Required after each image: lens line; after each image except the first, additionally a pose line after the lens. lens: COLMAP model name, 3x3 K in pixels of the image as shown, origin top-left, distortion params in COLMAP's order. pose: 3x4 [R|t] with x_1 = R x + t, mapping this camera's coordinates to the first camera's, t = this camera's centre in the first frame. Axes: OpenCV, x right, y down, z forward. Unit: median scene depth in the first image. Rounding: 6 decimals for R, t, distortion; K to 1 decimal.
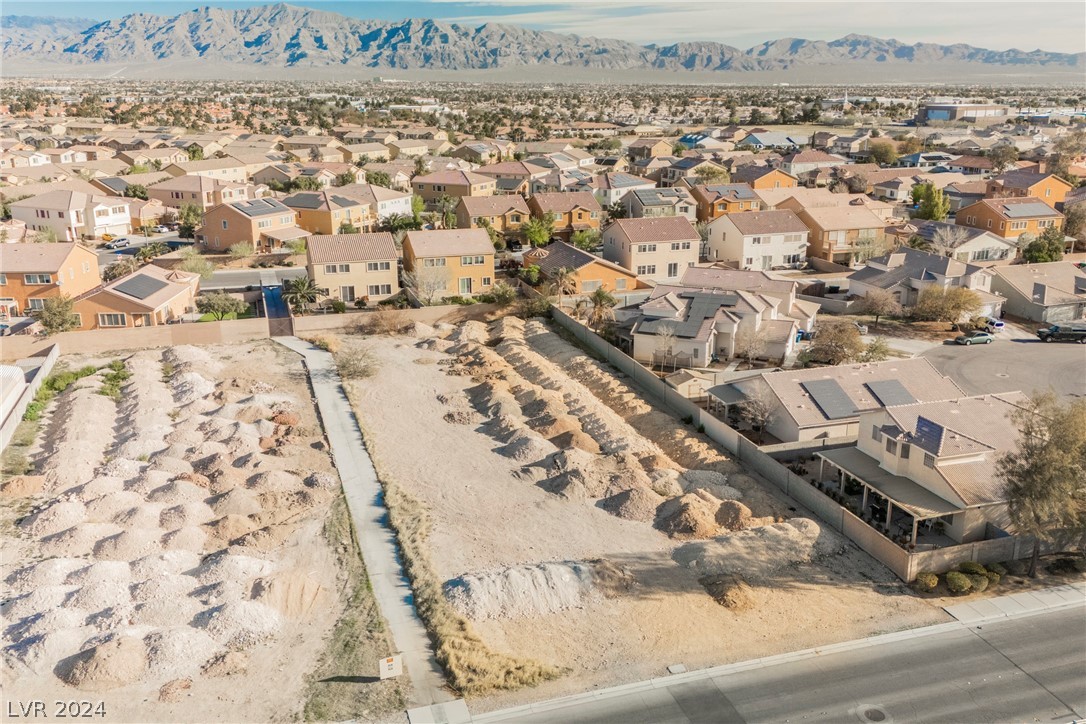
lens RADIAL K [[943.9, 0, 543.0], [0, 943.9, 362.0], [0, 0, 1]] dist [0.109111, -0.142618]
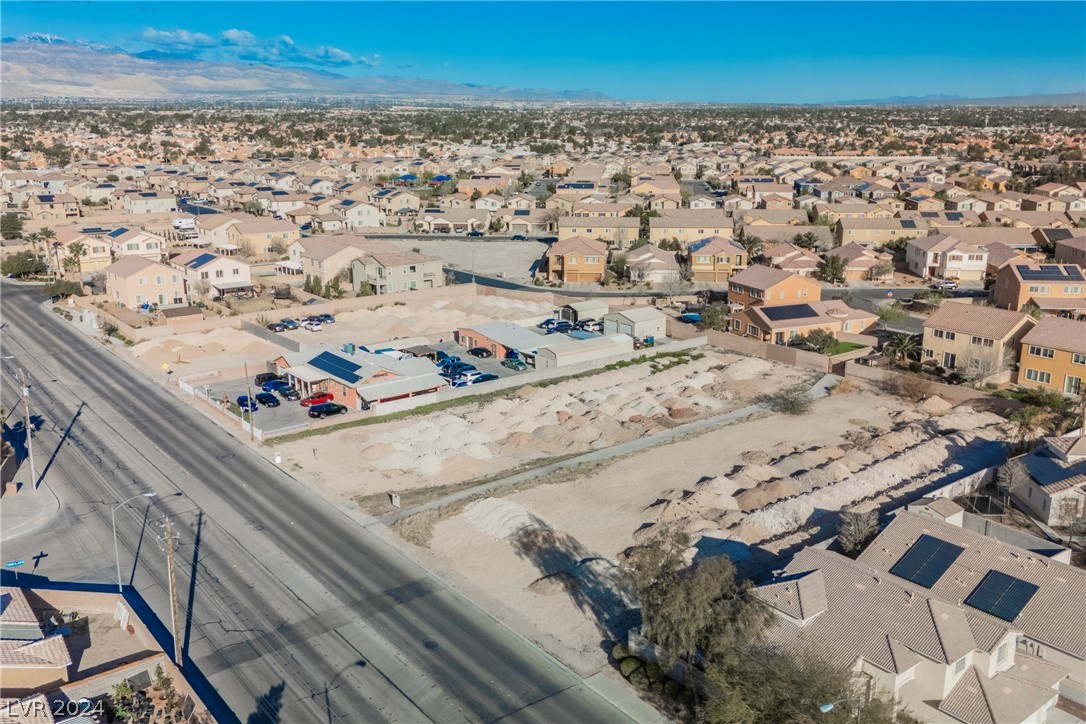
lens RADIAL K [[943.9, 0, 543.0], [0, 943.9, 362.0], [0, 0, 1]] dist [0.109111, -0.142618]
pose [[0.356154, 0.243409, -0.902168, 0.748869], [-0.267498, 0.951629, 0.151153, -0.141057], [0.895321, 0.187495, 0.404038, 0.230178]]
